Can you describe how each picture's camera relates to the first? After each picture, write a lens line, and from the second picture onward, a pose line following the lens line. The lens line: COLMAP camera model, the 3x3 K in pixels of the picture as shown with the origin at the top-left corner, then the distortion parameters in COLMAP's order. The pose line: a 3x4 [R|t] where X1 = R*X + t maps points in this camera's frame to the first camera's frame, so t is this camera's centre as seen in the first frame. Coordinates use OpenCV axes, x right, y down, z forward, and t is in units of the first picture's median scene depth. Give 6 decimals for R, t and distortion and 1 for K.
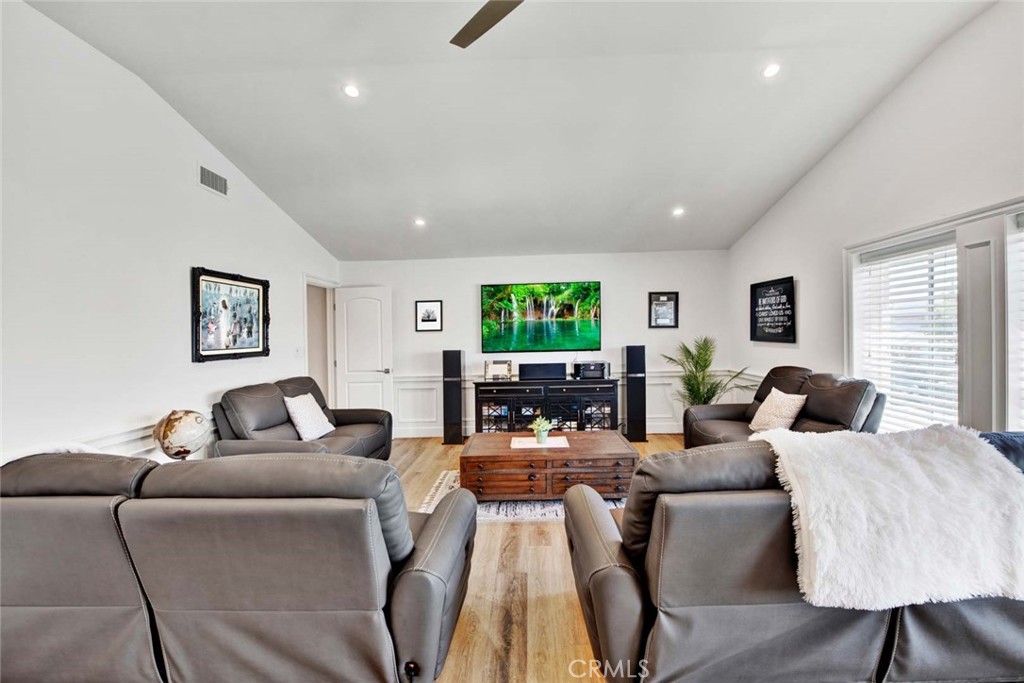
lens RADIAL K [[424.1, 0, 512.1], [0, 424.1, 330.5], [0, 0, 1]] dist [-0.000638, -0.000078]
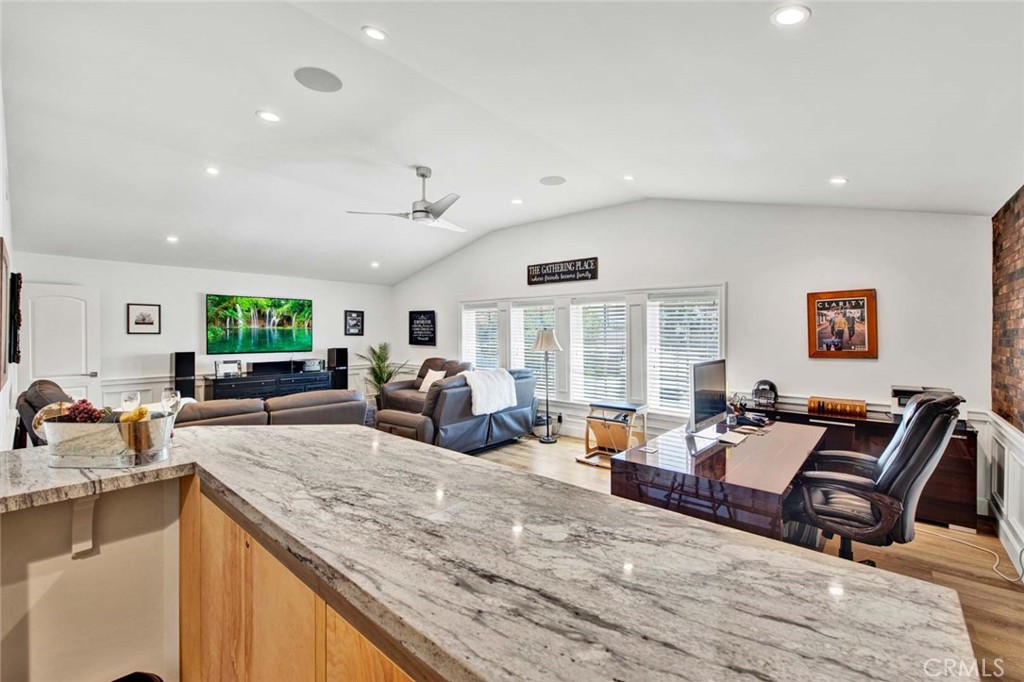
lens RADIAL K [[427.7, 0, 521.2], [0, 427.7, 333.9], [0, 0, 1]] dist [-0.000130, 0.000031]
pose [[0.619594, 0.024803, 0.784530, -0.515635], [-0.020019, 0.999675, -0.015795, -0.001112], [-0.784667, -0.005919, 0.619889, -0.417732]]
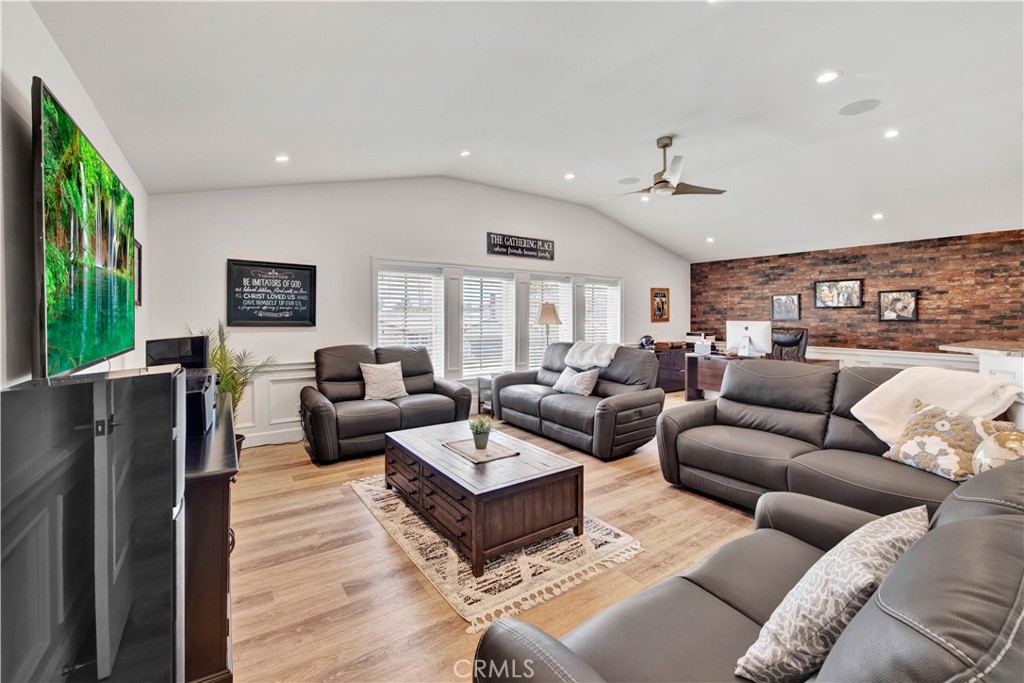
lens RADIAL K [[427.7, 0, 521.2], [0, 427.7, 334.4], [0, 0, 1]] dist [-0.000130, 0.000031]
pose [[-0.611201, -0.011268, 0.791395, -0.477440], [0.011644, 0.999662, 0.023226, 0.027788], [-0.791390, 0.023411, -0.610864, 1.117130]]
